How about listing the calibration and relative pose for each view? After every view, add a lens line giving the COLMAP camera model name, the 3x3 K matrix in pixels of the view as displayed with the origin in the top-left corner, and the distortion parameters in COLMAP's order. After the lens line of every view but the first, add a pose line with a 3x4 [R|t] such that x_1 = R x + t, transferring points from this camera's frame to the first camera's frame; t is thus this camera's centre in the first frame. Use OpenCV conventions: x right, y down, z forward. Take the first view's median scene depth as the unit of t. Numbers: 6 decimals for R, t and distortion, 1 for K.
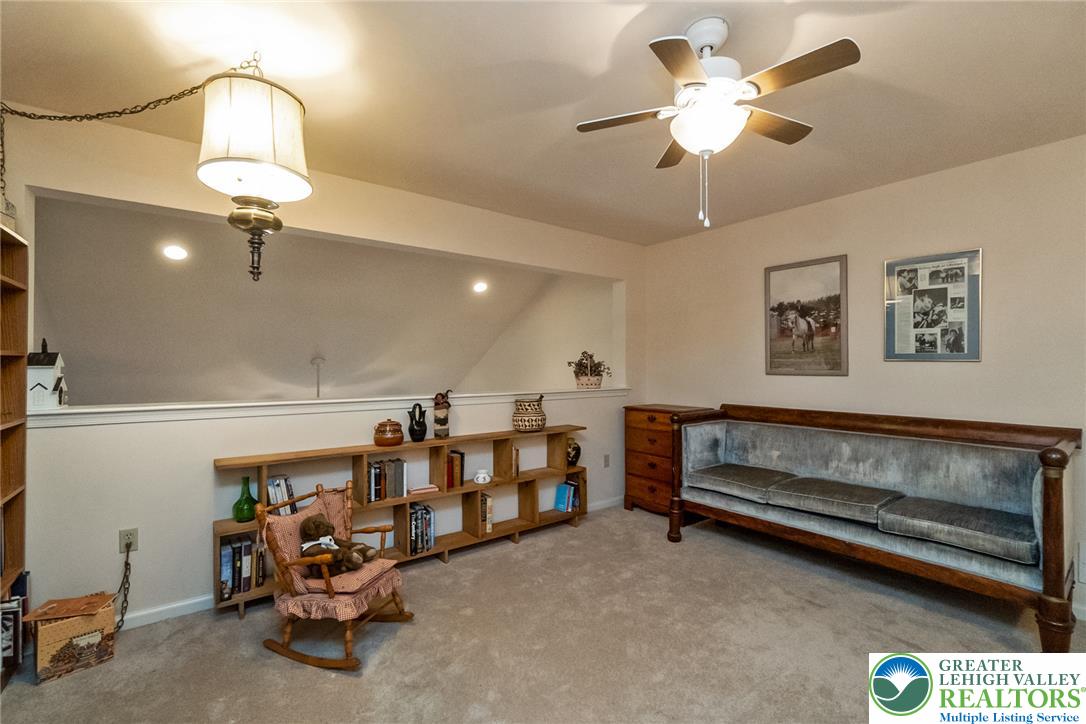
lens RADIAL K [[485.8, 0, 542.4], [0, 485.8, 362.8], [0, 0, 1]] dist [-0.010066, 0.002729]
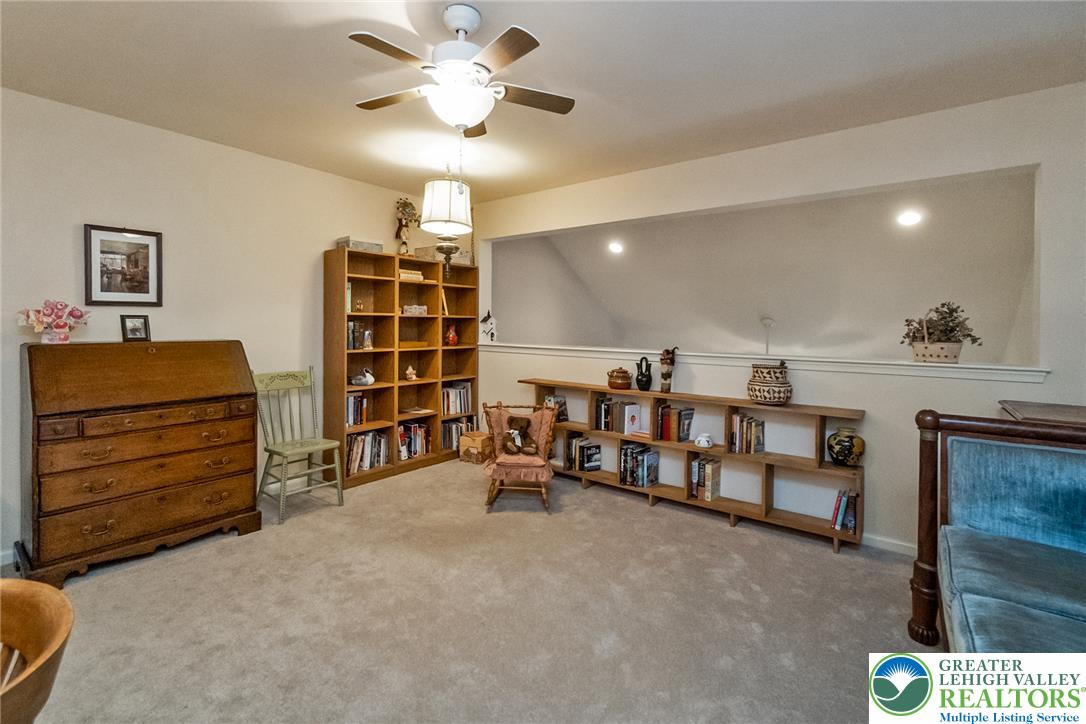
lens RADIAL K [[485.8, 0, 520.8], [0, 485.8, 327.3], [0, 0, 1]] dist [-0.010066, 0.002729]
pose [[0.224171, 0.011463, -0.974482, 0.751242], [-0.000982, 0.999933, 0.011537, 0.002099], [0.974549, -0.001629, 0.224167, 0.454624]]
